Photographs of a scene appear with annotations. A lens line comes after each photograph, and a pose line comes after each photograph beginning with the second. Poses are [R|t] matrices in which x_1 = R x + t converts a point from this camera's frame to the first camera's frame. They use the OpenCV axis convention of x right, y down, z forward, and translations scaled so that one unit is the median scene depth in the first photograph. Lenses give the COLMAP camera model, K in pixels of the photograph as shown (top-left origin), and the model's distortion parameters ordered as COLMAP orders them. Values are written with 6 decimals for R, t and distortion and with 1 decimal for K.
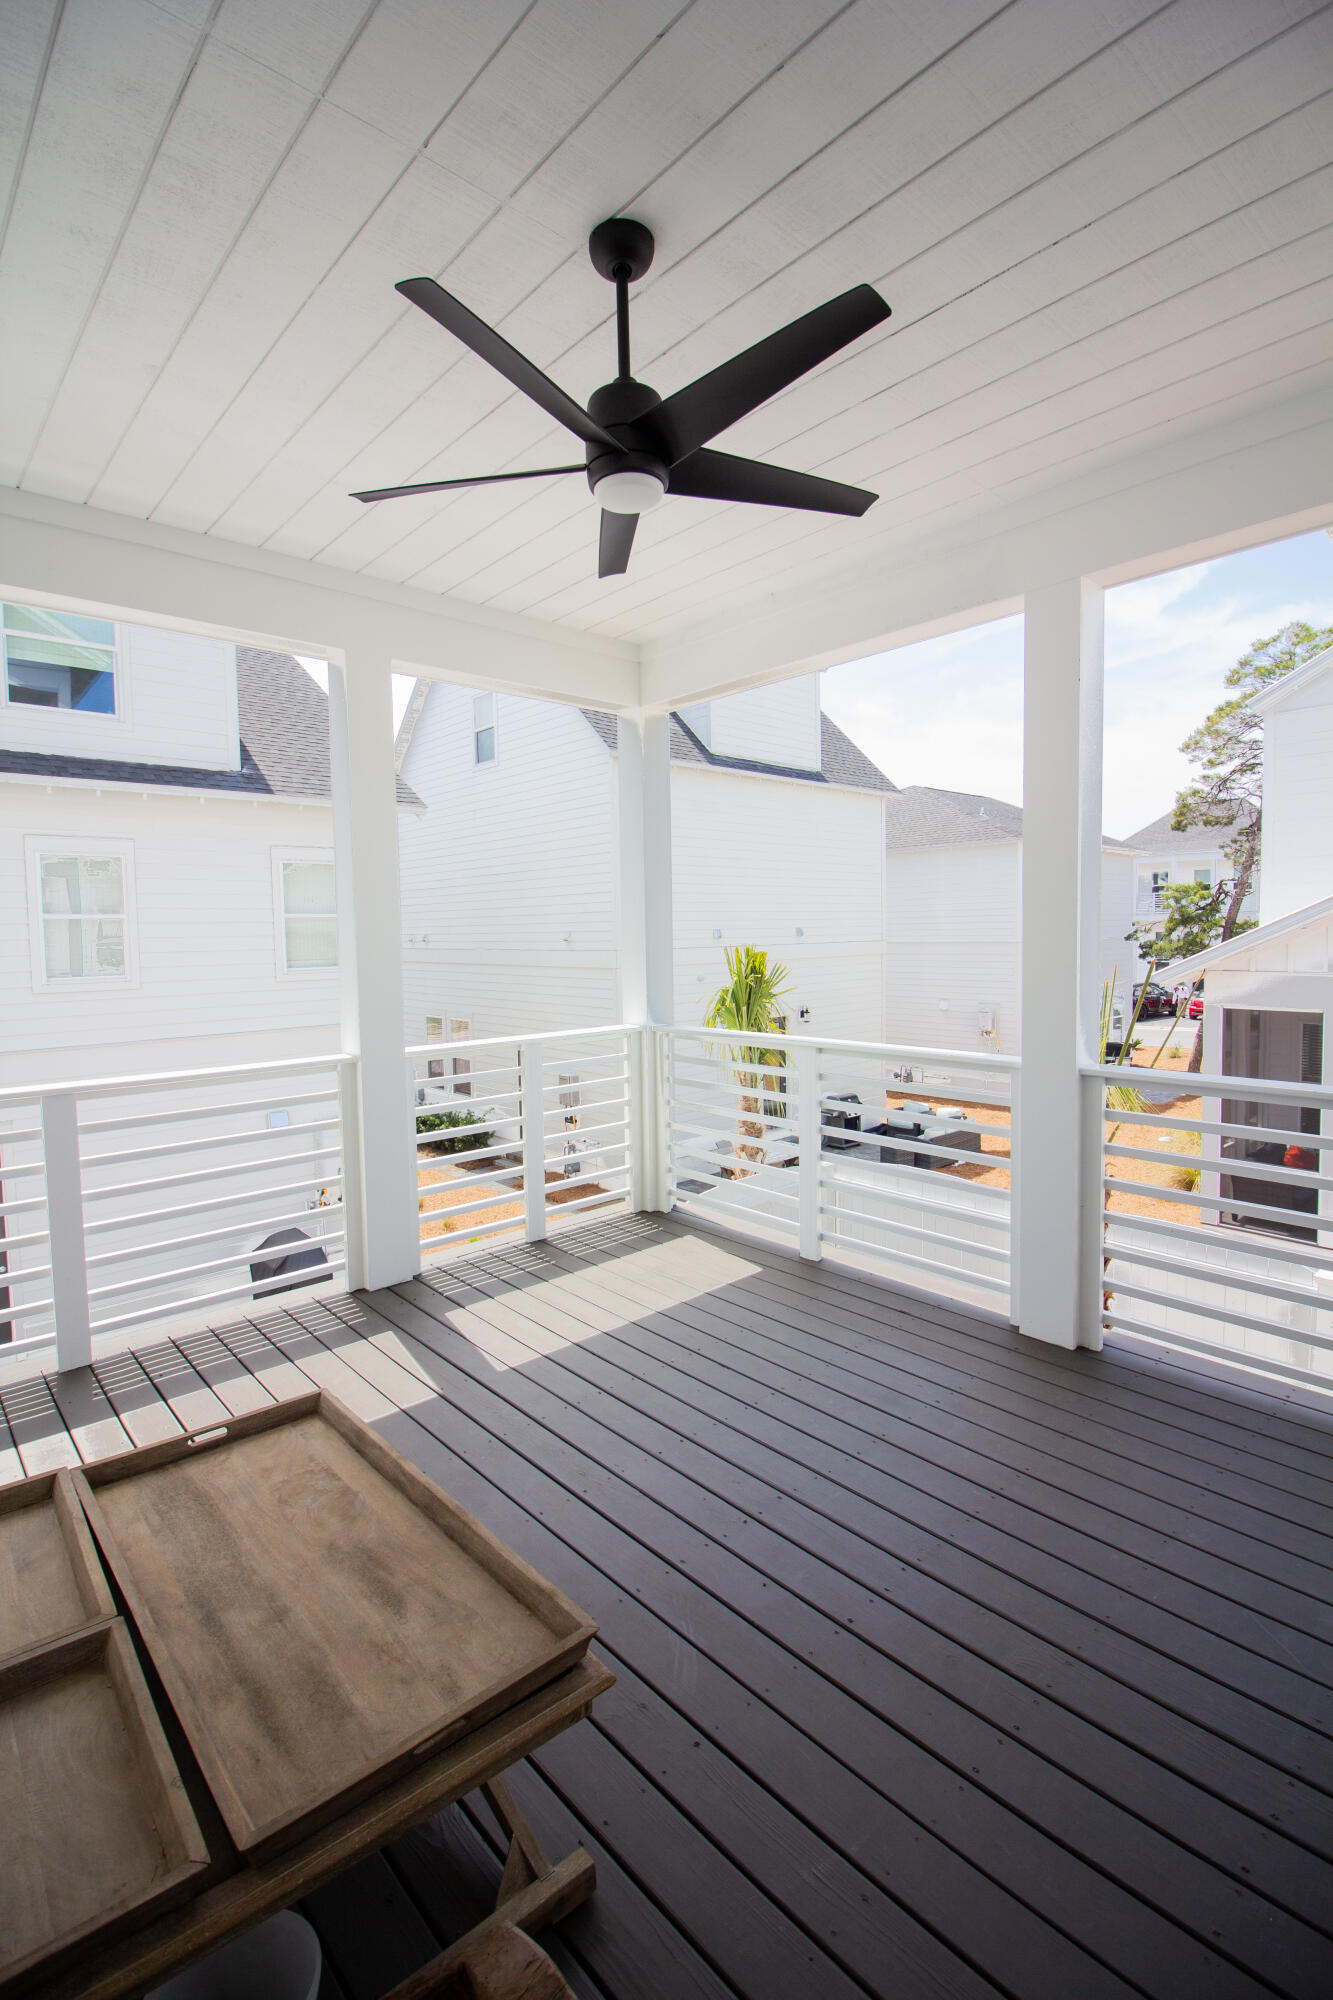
lens RADIAL K [[929.2, 0, 666.5], [0, 929.2, 1000.0], [0, 0, 1]] dist [-0.012051, -0.000277]
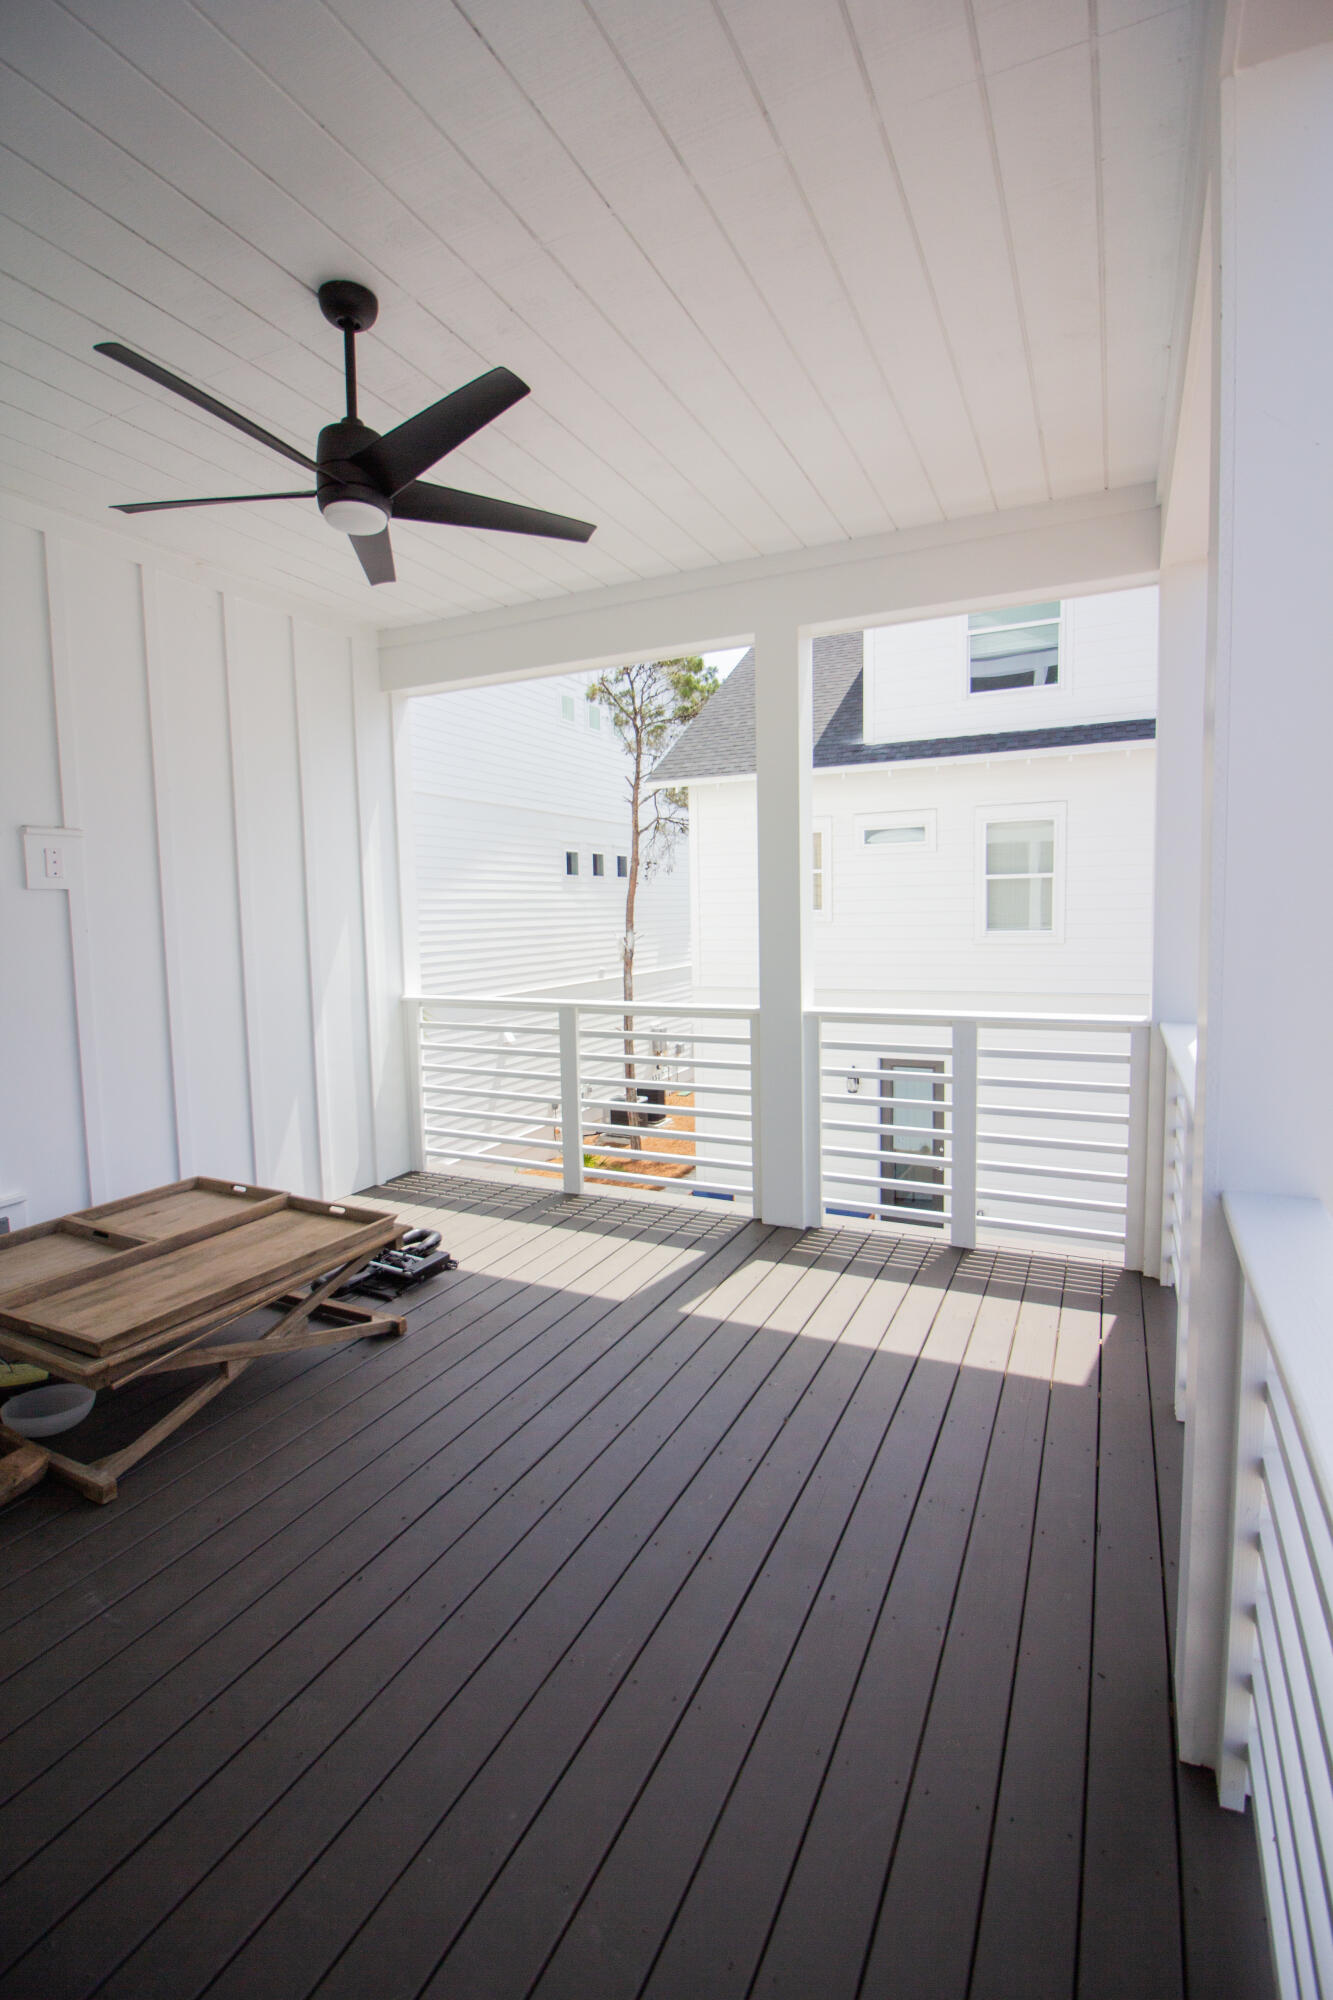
lens RADIAL K [[929.2, 0, 666.5], [0, 929.2, 1000.0], [0, 0, 1]] dist [-0.012051, -0.000277]
pose [[0.377169, 0.102913, -0.920409, 0.773369], [-0.057214, 0.994498, 0.087751, -0.048143], [0.924376, 0.019563, 0.380982, 0.585728]]
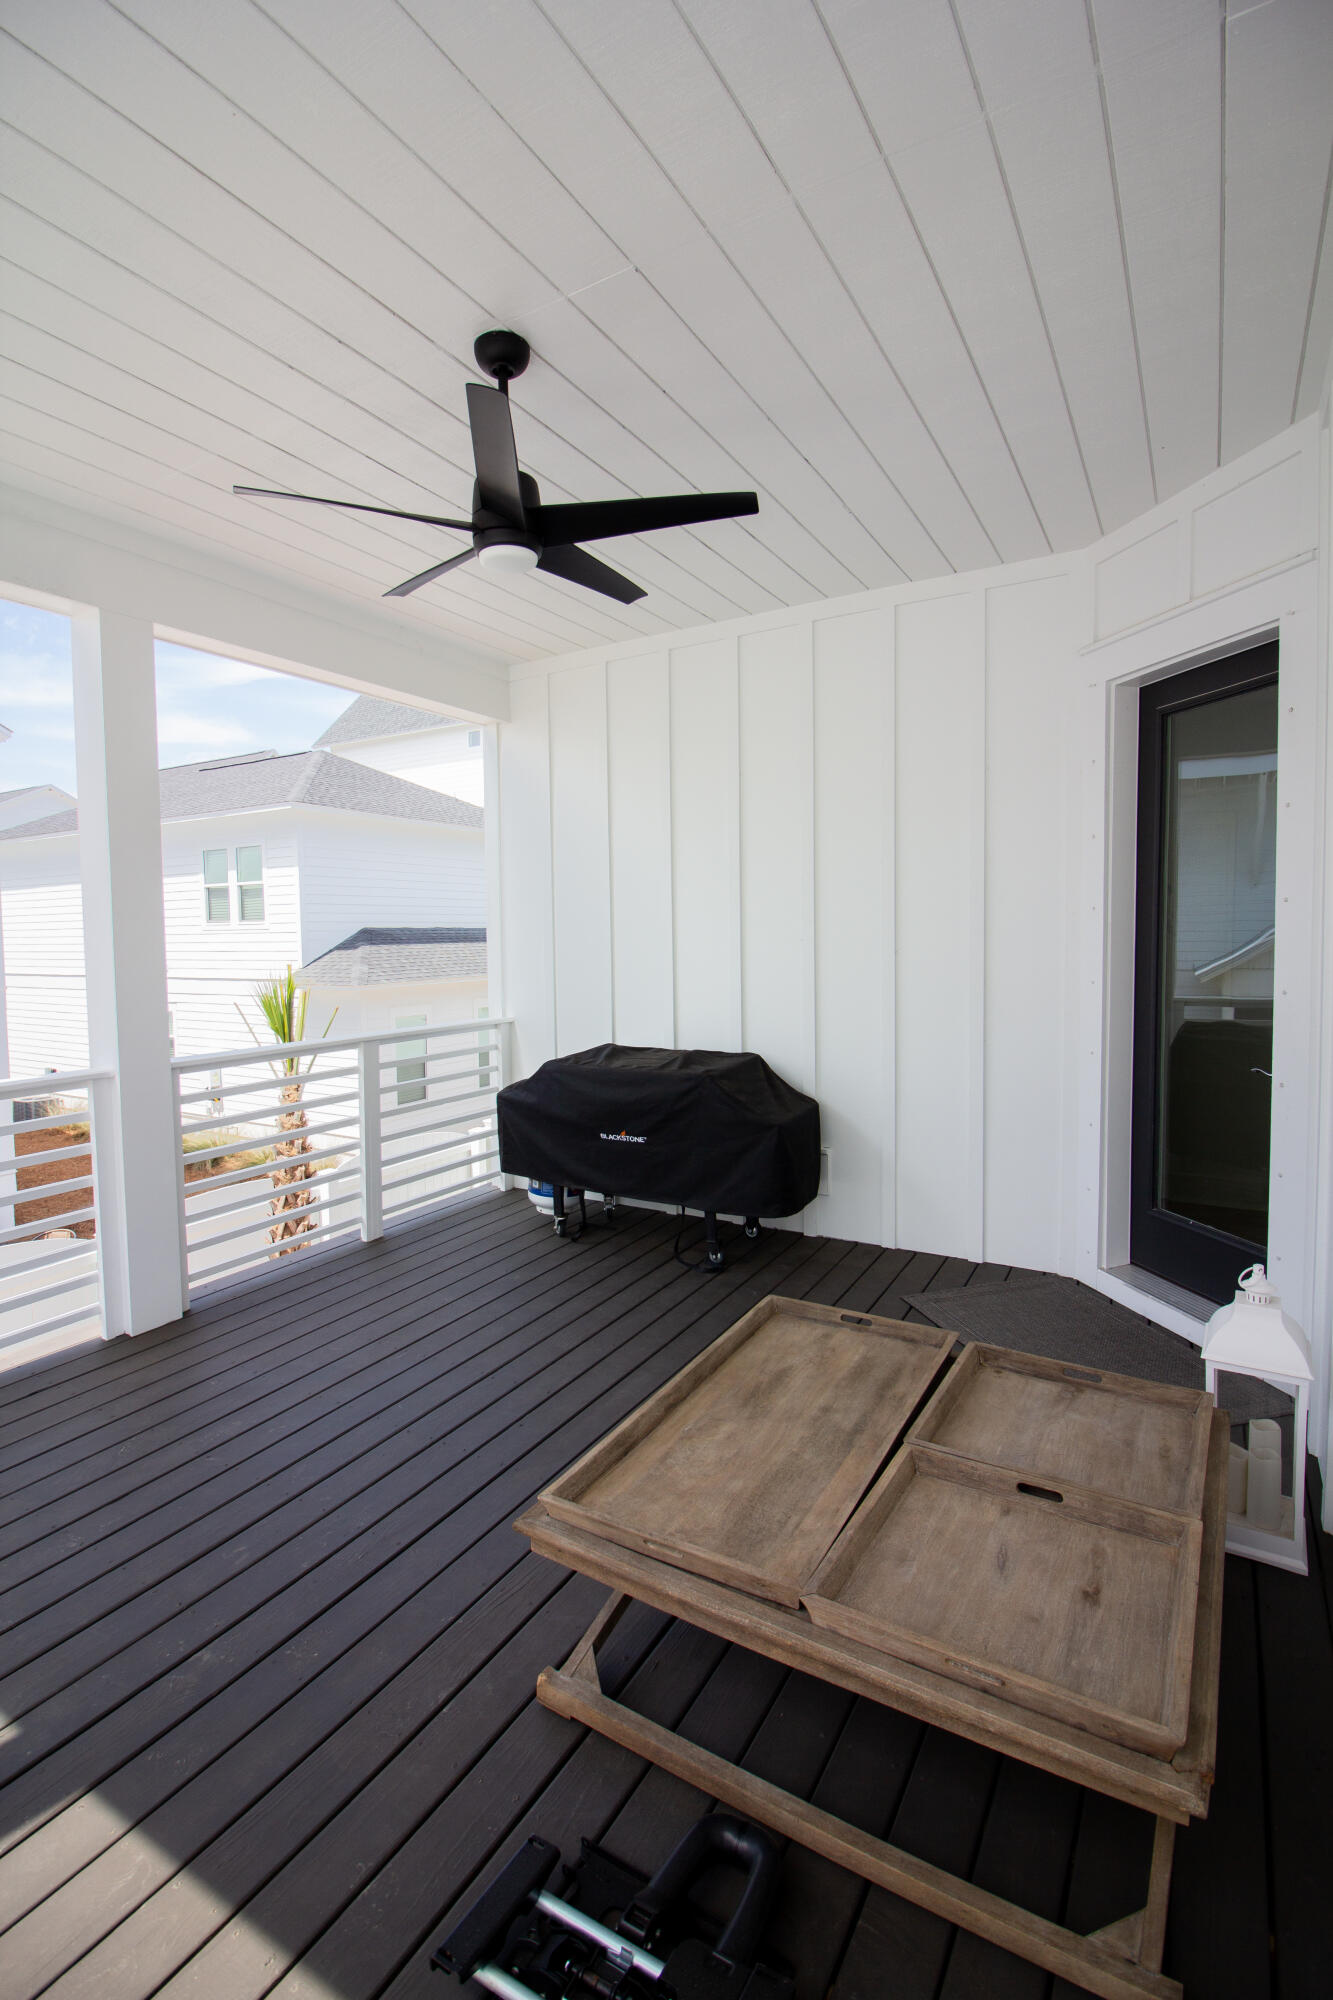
lens RADIAL K [[909.6, 0, 666.5], [0, 909.6, 1000.0], [0, 0, 1]] dist [-0.000195, -0.000048]
pose [[-0.304109, -0.045987, 0.951526, -0.786330], [0.086994, 0.993320, 0.075811, -0.032490], [-0.948657, 0.105832, -0.298077, 0.764278]]
